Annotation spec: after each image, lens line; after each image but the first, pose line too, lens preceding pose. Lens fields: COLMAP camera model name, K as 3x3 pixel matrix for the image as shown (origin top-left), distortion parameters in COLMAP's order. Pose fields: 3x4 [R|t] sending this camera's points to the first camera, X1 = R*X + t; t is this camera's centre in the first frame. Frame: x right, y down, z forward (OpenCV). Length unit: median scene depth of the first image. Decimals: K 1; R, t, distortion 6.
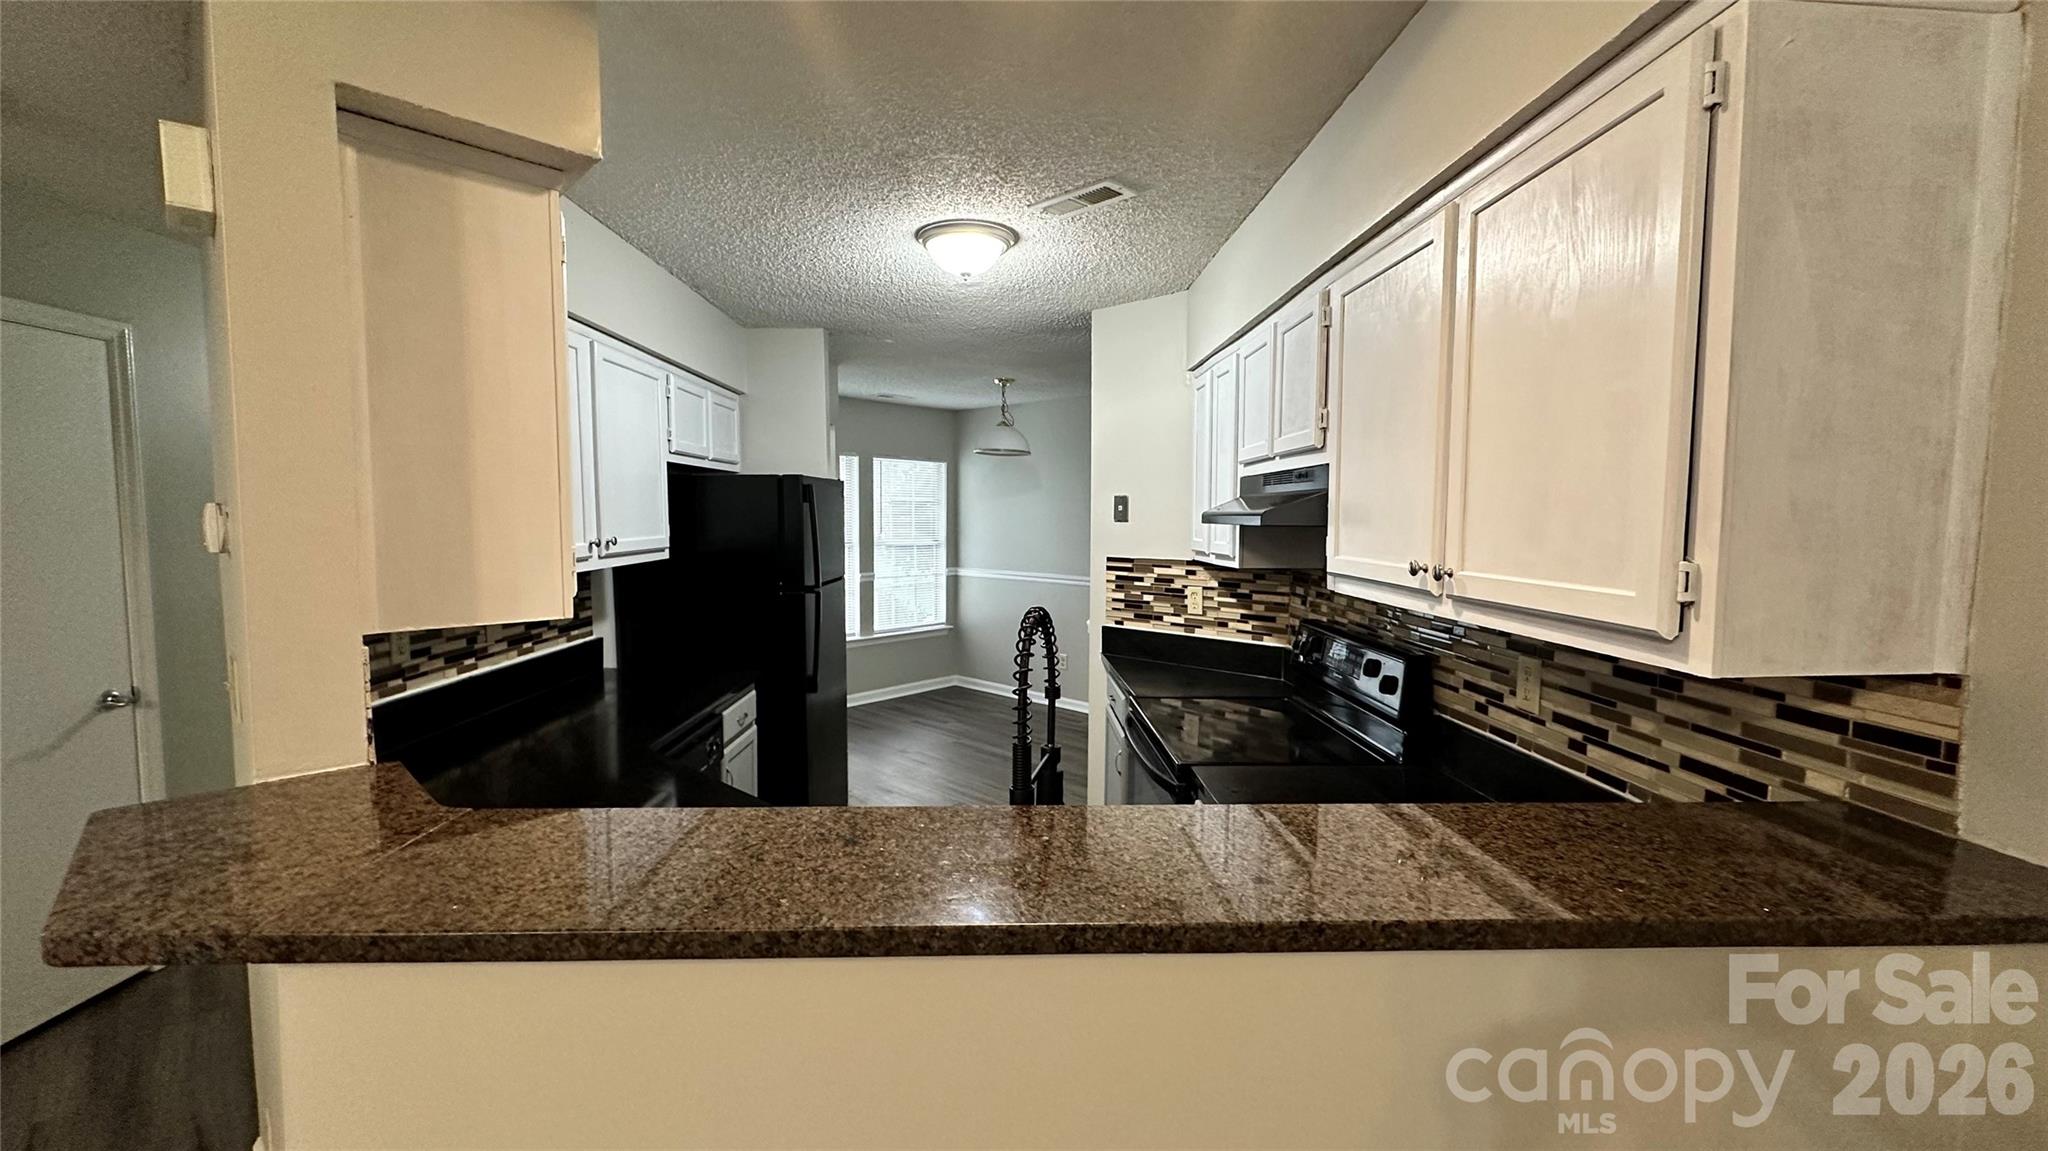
lens RADIAL K [[812.4, 0, 1024.0], [0, 812.4, 575.5], [0, 0, 1]] dist [-0.000488, -0.000021]
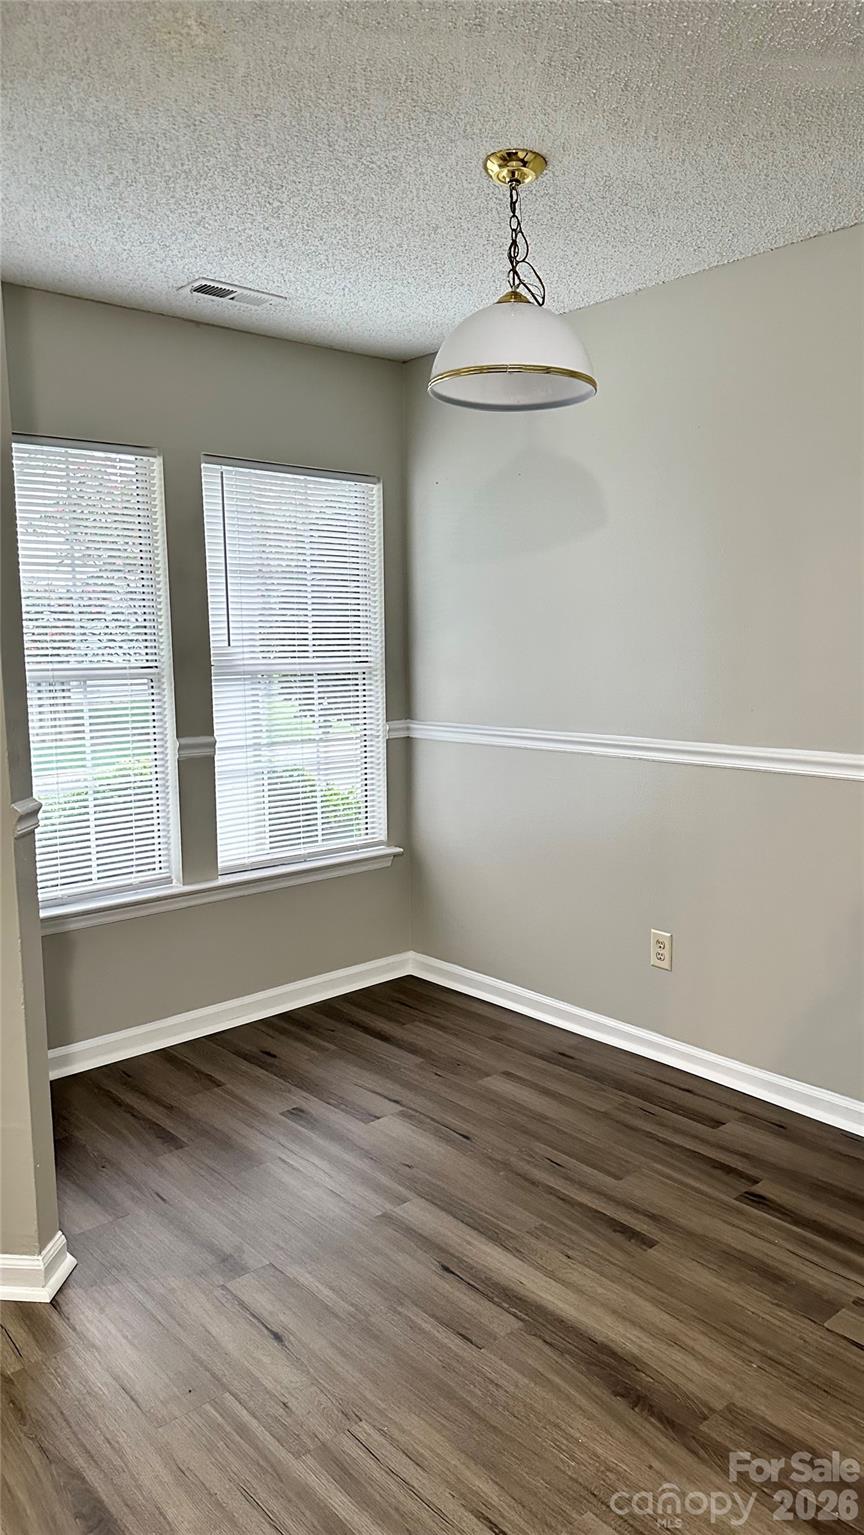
lens RADIAL K [[1060.3, 0, 432.0], [0, 1060.3, 767.5], [0, 0, 1]] dist [0.169577, -0.332081]
pose [[0.995433, -0.007735, -0.095145, -0.014344], [0.012750, 0.998554, 0.052218, -0.014417], [0.094604, -0.053192, 0.994093, 0.421587]]
